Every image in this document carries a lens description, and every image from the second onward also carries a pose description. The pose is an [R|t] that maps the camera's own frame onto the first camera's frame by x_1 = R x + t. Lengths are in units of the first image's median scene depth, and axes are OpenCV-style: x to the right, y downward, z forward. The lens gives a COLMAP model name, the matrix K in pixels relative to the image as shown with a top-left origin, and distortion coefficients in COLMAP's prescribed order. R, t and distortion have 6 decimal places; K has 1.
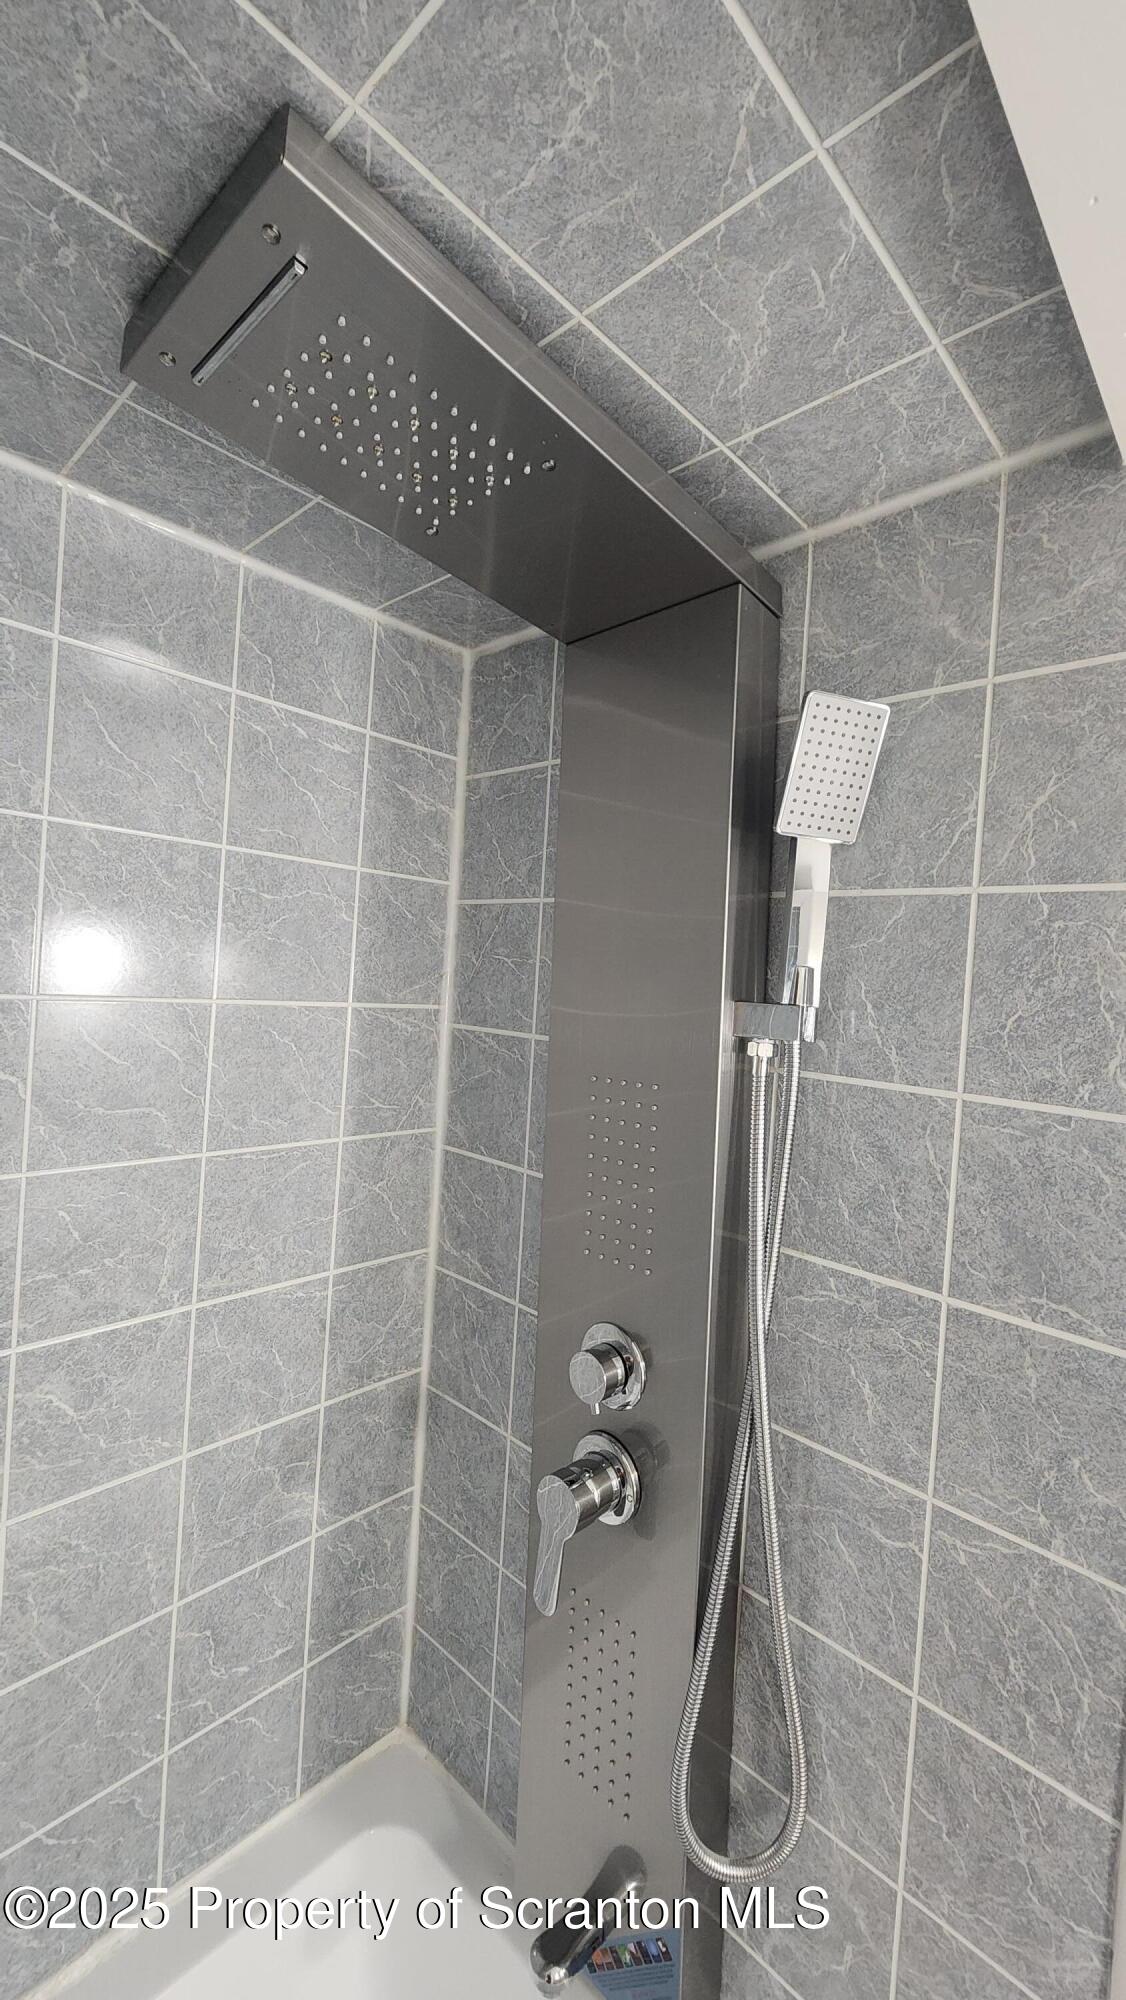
lens RADIAL K [[829.1, 0, 567.9], [0, 829.1, 993.7], [0, 0, 1]] dist [-0.002743, 0.001949]
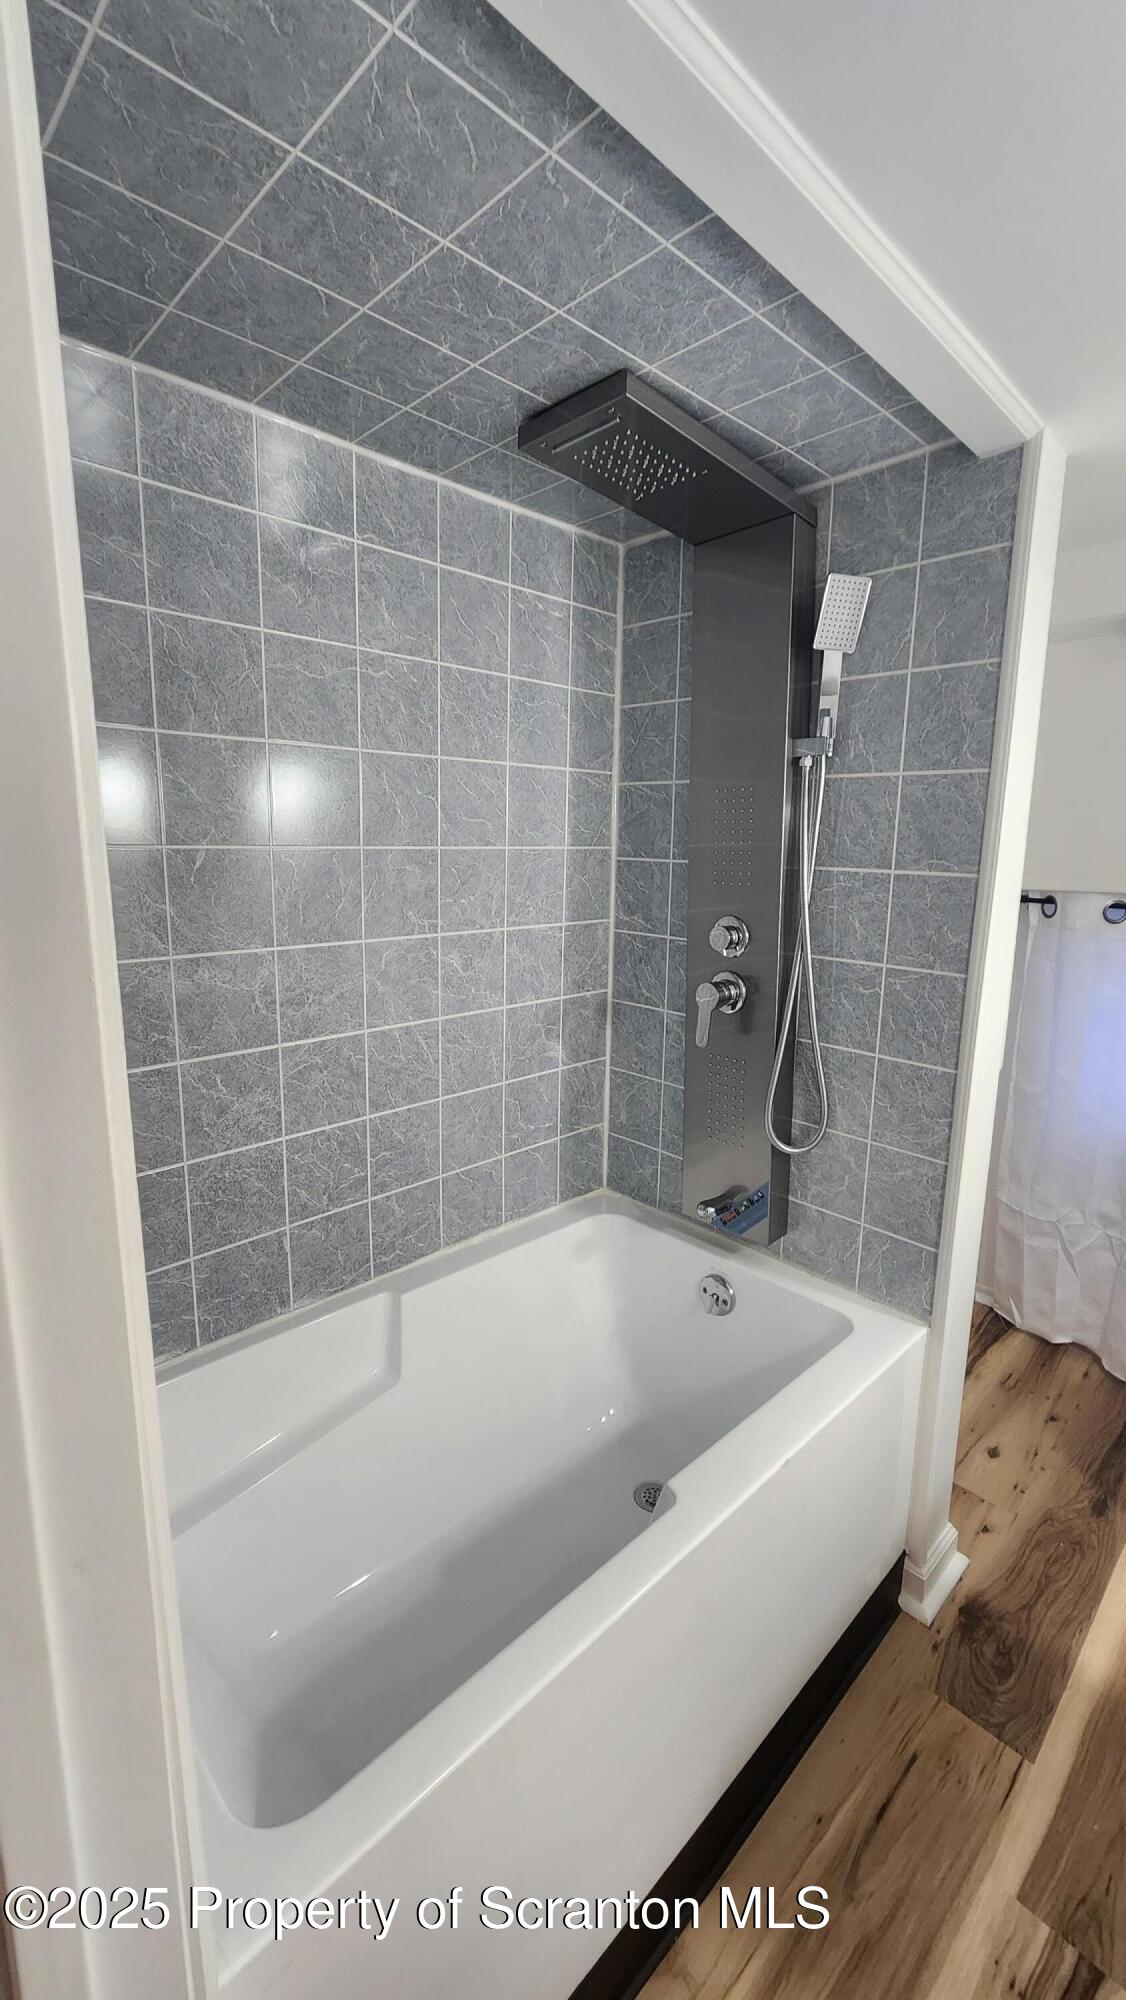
lens RADIAL K [[829.1, 0, 571.7], [0, 829.1, 985.7], [0, 0, 1]] dist [-0.002743, 0.001949]
pose [[0.997905, -0.039211, -0.051452, -0.234264], [0.047081, 0.985676, 0.161943, 0.231492], [0.044365, -0.164026, 0.985458, -1.018531]]
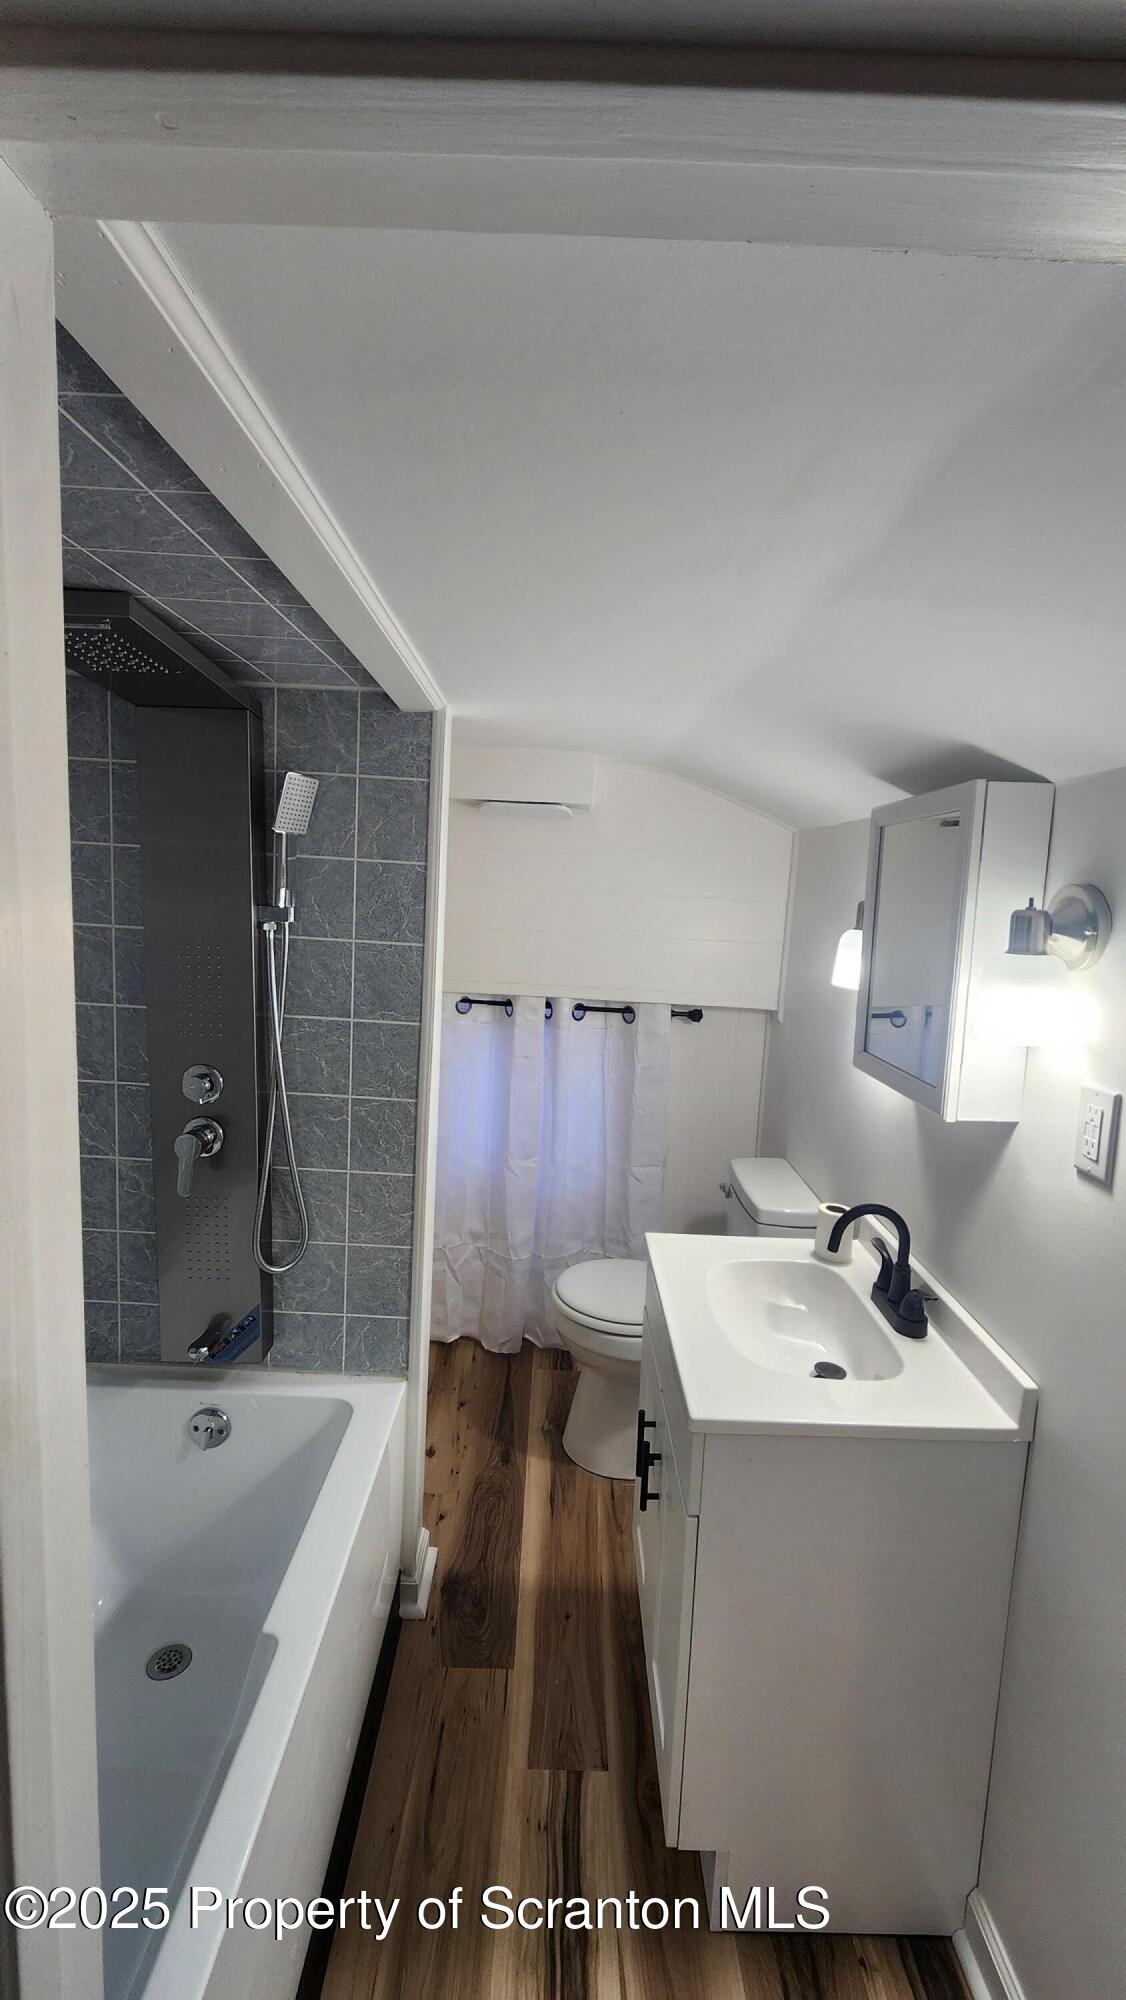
lens RADIAL K [[829.1, 0, 568.2], [0, 829.1, 998.3], [0, 0, 1]] dist [-0.002743, 0.001949]
pose [[0.730727, -0.115731, 0.672789, -0.662702], [0.002279, 0.985934, 0.167121, -0.107570], [-0.682666, -0.120586, 0.720712, -1.111235]]
